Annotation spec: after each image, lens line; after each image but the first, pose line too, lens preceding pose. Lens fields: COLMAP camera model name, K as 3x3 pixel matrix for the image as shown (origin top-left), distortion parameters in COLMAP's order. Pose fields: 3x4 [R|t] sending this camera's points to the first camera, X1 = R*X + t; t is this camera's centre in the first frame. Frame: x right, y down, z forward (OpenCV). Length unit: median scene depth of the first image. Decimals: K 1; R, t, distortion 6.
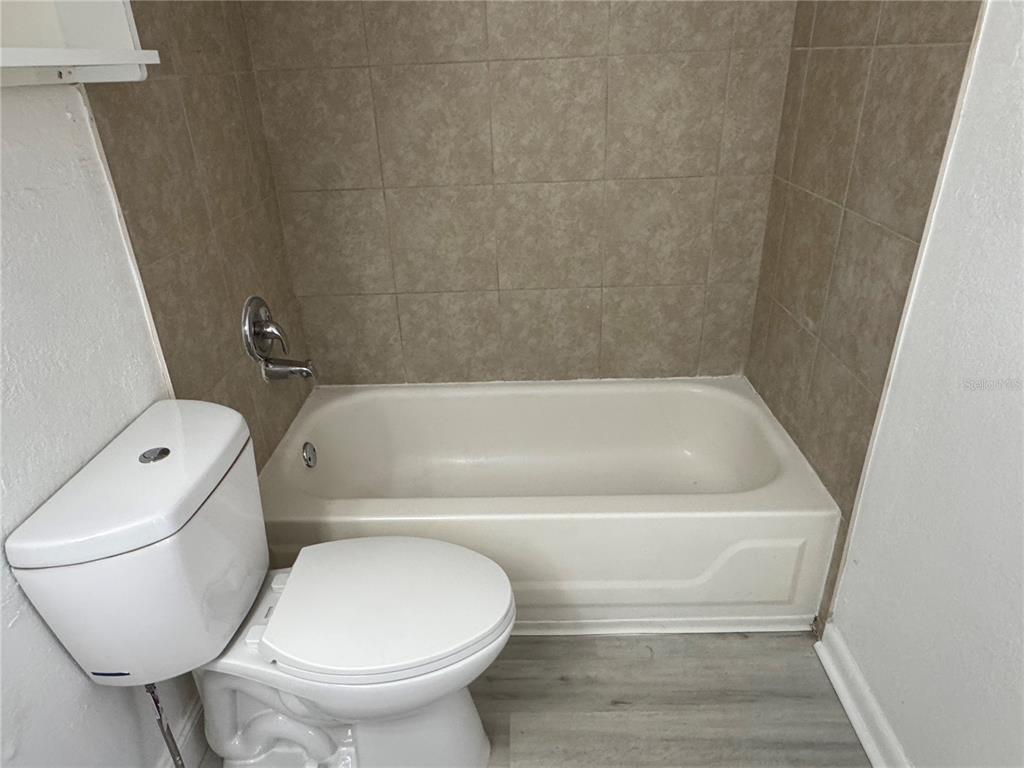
lens RADIAL K [[653.0, 0, 512.2], [0, 653.0, 380.8], [0, 0, 1]] dist [-0.005446, -0.002882]
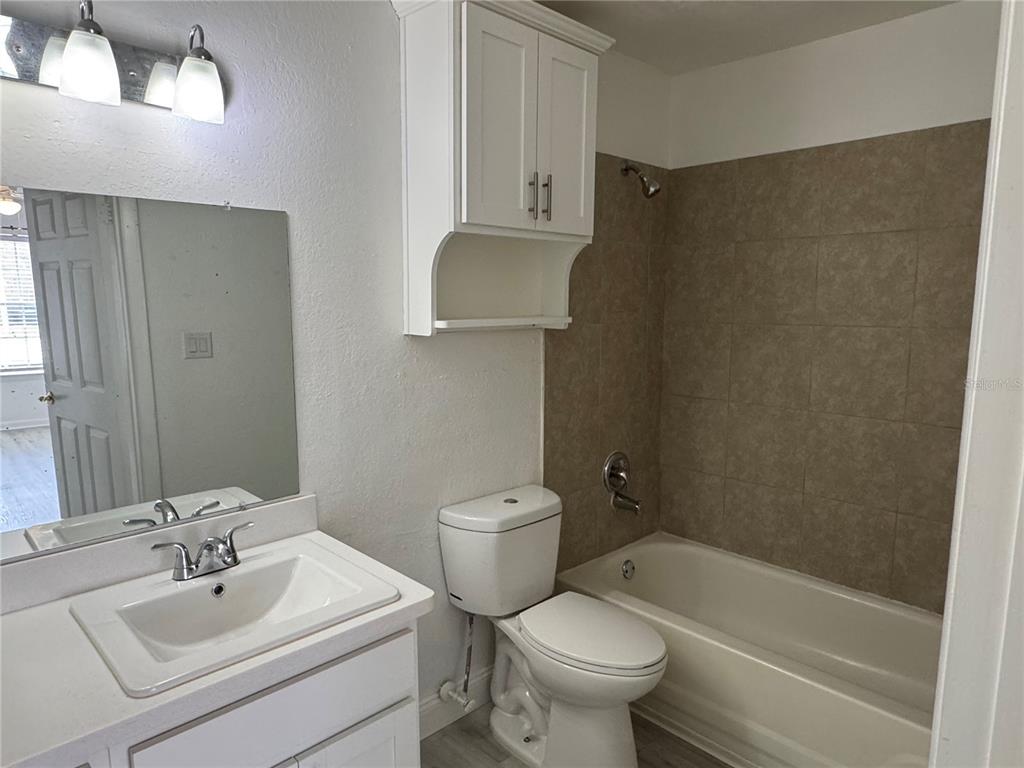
lens RADIAL K [[653.0, 0, 512.2], [0, 653.0, 380.8], [0, 0, 1]] dist [-0.005446, -0.002882]
pose [[0.714487, 0.125460, -0.688308, 0.437005], [-0.333645, 0.925822, -0.177582, 0.071156], [0.614971, 0.356530, 0.703347, -0.298329]]
